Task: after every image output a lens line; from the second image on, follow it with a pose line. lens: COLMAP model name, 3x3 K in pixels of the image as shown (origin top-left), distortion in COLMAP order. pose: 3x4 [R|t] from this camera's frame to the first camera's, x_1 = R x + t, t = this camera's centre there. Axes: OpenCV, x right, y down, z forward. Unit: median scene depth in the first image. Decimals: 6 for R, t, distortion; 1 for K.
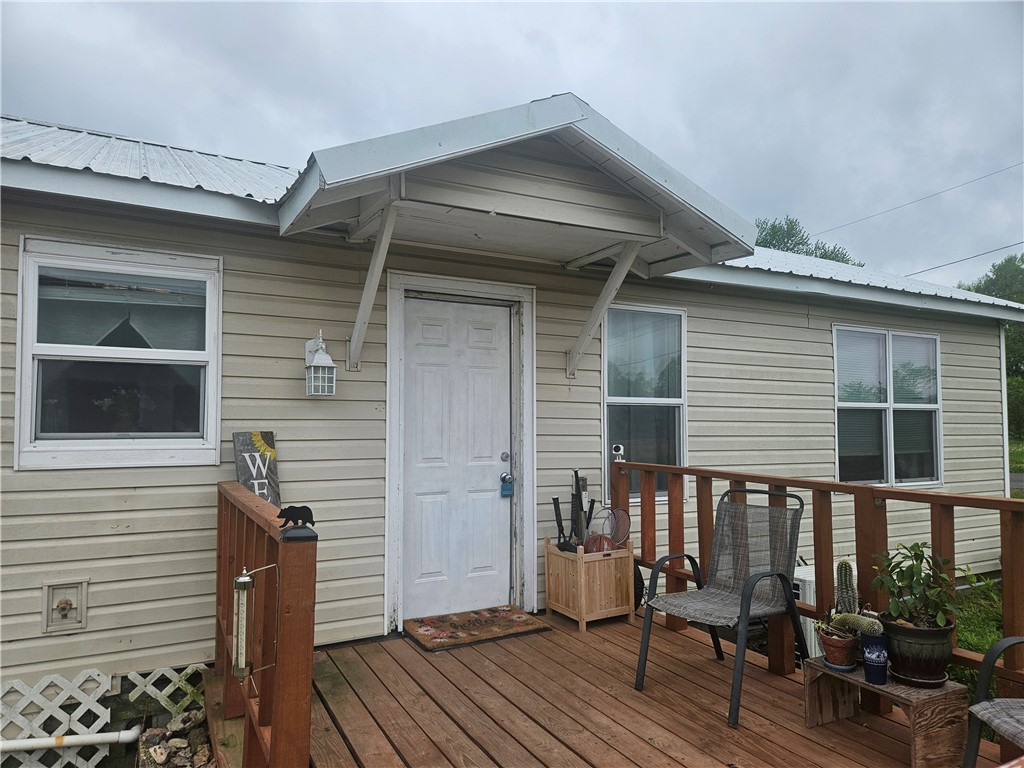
lens RADIAL K [[685.5, 0, 507.9], [0, 685.5, 393.8], [0, 0, 1]] dist [0.077410, -0.056513]
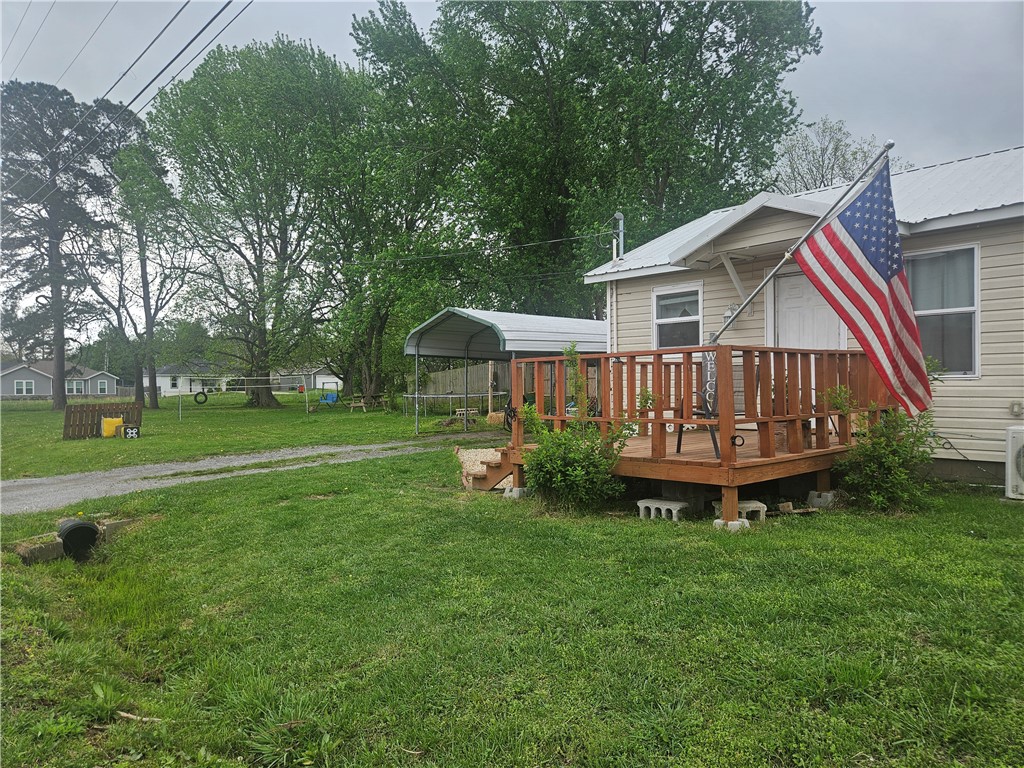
lens RADIAL K [[685.5, 0, 504.8], [0, 685.5, 396.2], [0, 0, 1]] dist [0.077410, -0.056513]
pose [[0.245379, 0.017796, -0.969264, 1.960510], [0.063307, 0.997403, 0.034339, 0.111054], [0.967358, -0.069787, 0.243615, -0.410469]]
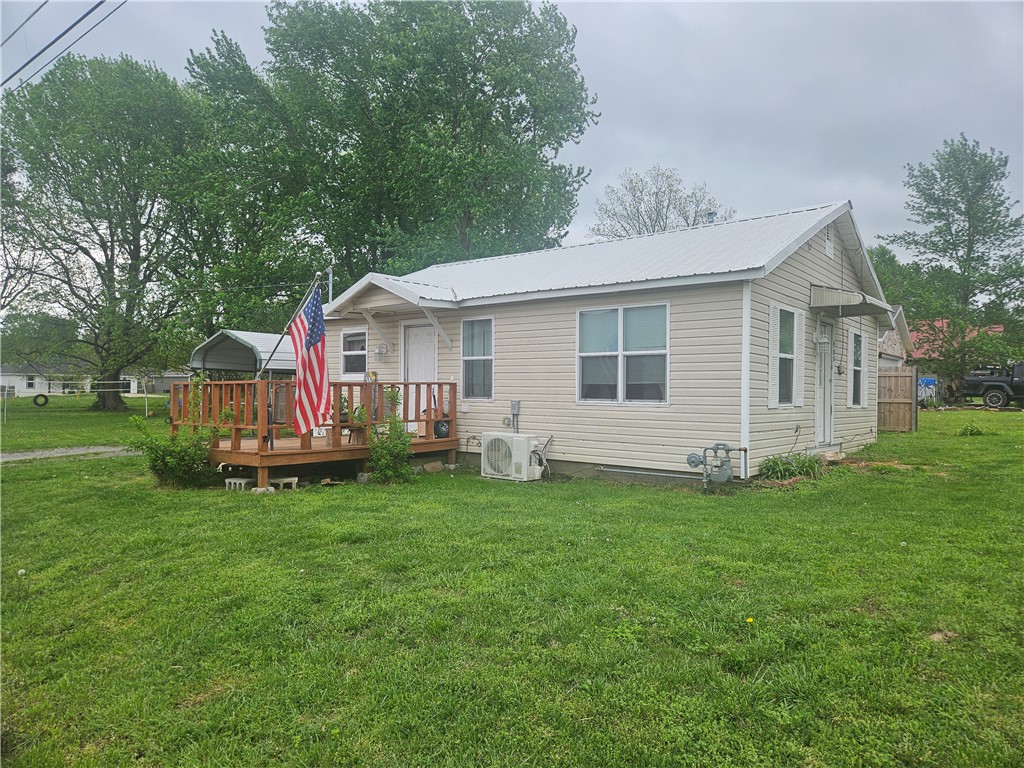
lens RADIAL K [[685.5, 0, 519.6], [0, 685.5, 387.9], [0, 0, 1]] dist [0.077410, -0.056513]
pose [[0.391536, 0.002893, -0.920158, 3.217435], [0.037539, 0.999112, 0.019115, 0.097704], [0.919397, -0.042026, 0.391080, 0.293748]]
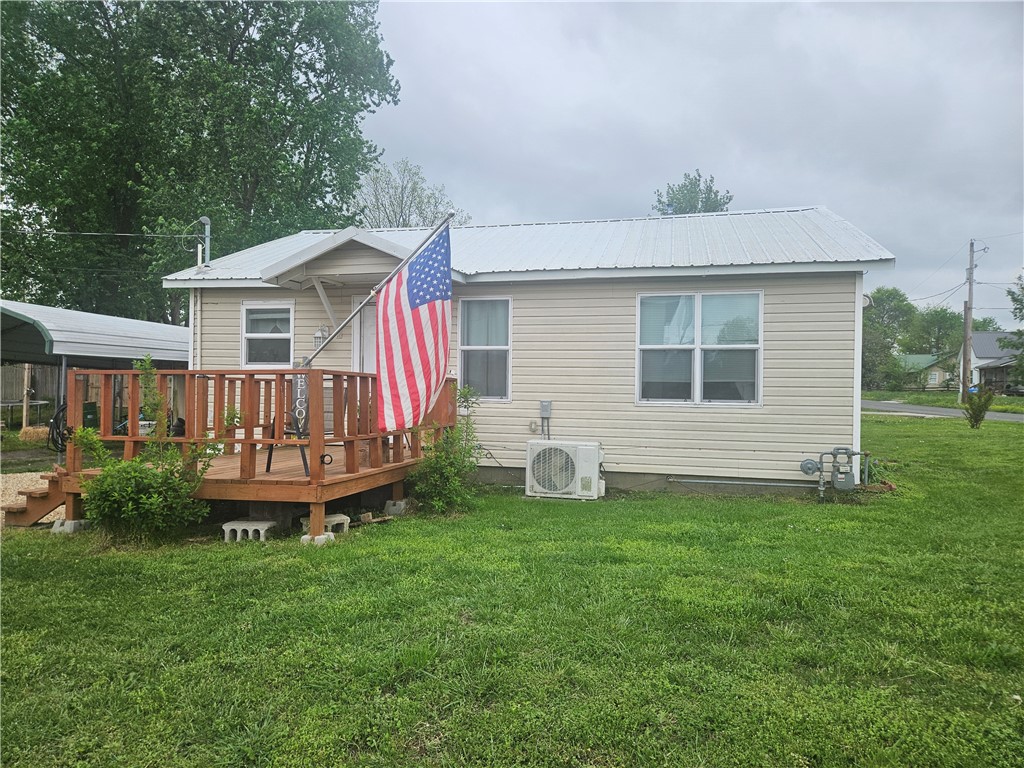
lens RADIAL K [[685.5, 0, 509.0], [0, 685.5, 388.7], [0, 0, 1]] dist [0.077410, -0.056513]
pose [[0.742319, 0.008329, -0.669995, 2.016005], [0.018140, 0.999306, 0.032521, 0.083724], [0.669801, -0.036294, 0.741653, -0.458409]]
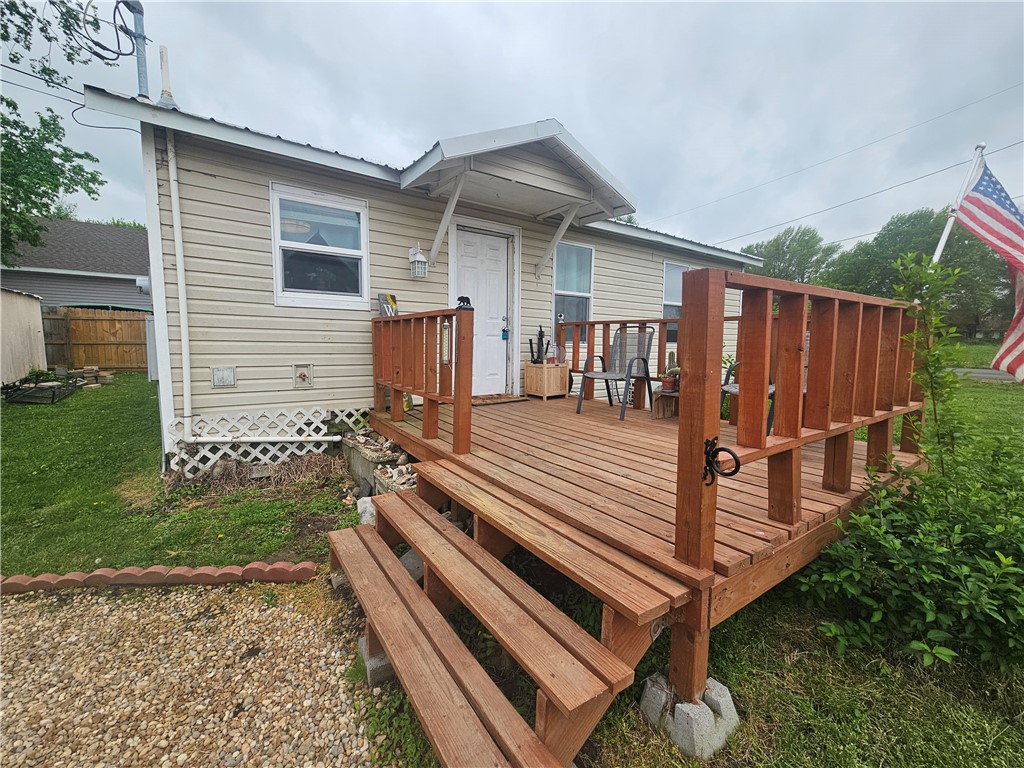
lens RADIAL K [[422.8, 0, 506.5], [0, 422.8, 381.0], [0, 0, 1]] dist [0.009679, -0.000078]
pose [[0.993138, -0.002316, 0.116925, -0.169630], [-0.013534, 0.990810, 0.134579, 0.129167], [-0.116163, -0.135238, 0.983980, -0.242111]]
